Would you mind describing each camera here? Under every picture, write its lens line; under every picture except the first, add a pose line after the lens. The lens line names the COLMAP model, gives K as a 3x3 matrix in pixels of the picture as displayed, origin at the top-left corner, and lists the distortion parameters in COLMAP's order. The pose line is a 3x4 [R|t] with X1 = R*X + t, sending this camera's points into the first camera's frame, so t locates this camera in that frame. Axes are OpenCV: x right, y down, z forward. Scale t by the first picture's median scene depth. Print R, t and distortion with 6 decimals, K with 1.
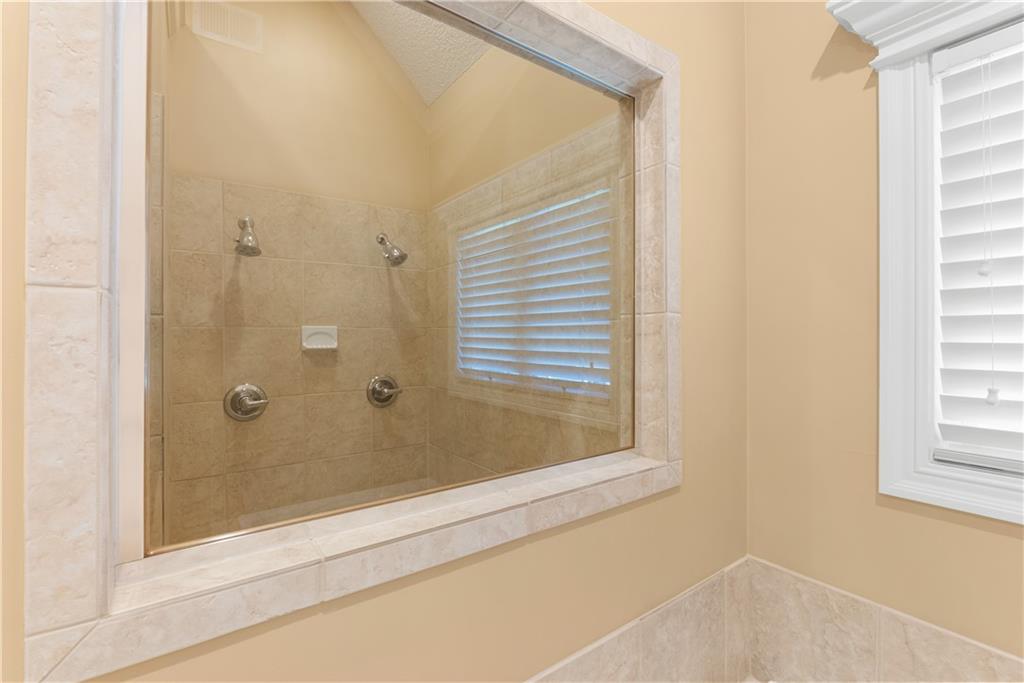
lens RADIAL K [[454.6, 0, 517.4], [0, 454.6, 337.0], [0, 0, 1]] dist [-0.002718, -0.001446]
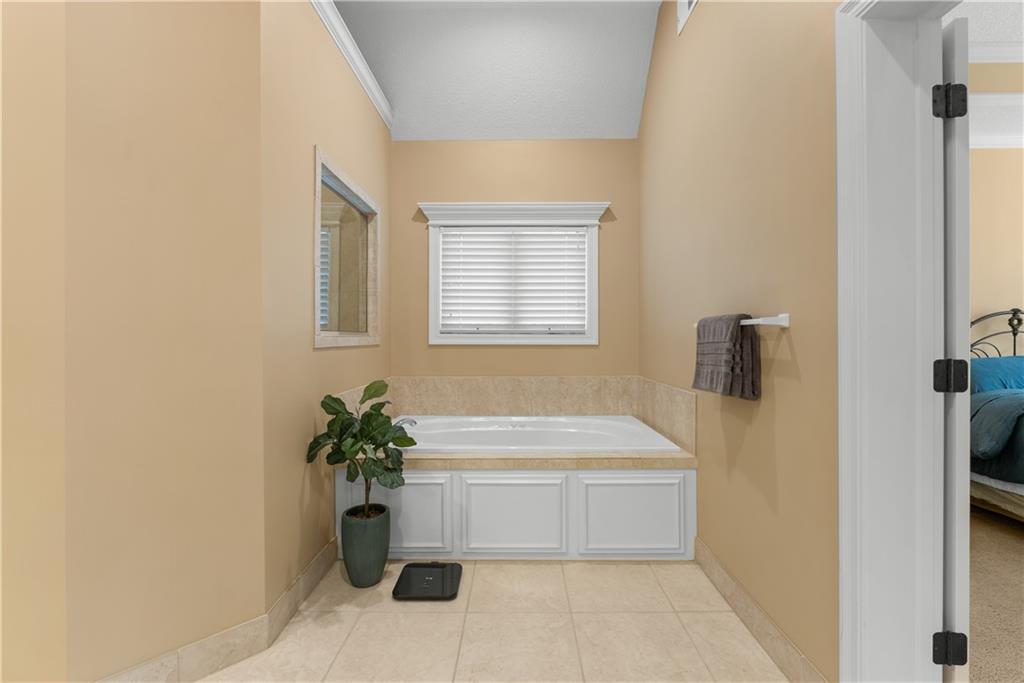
lens RADIAL K [[454.6, 0, 512.6], [0, 454.6, 340.5], [0, 0, 1]] dist [-0.002718, -0.001446]
pose [[0.594363, -0.000093, 0.804197, -1.633060], [-0.000089, 1.000000, 0.000181, 0.302183], [-0.804197, -0.000179, 0.594363, -1.604974]]
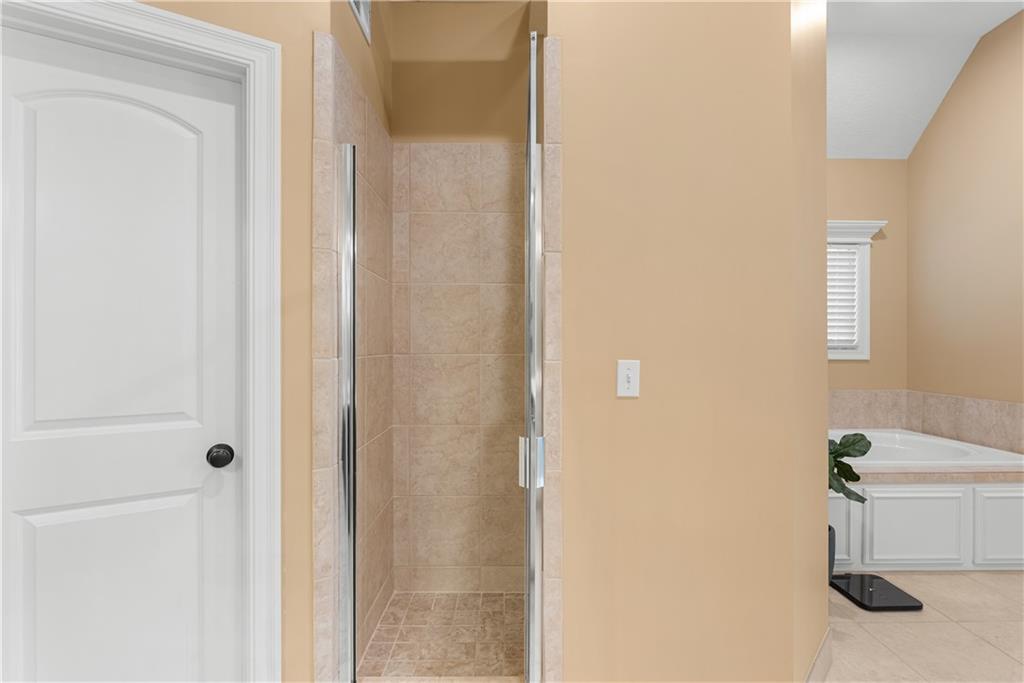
lens RADIAL K [[454.6, 0, 512.4], [0, 454.6, 346.9], [0, 0, 1]] dist [-0.002718, -0.001446]
pose [[0.580230, 0.006778, 0.814424, -2.974714], [-0.005285, 0.999976, -0.004557, 0.266233], [-0.814435, -0.001660, 0.580252, 0.157540]]
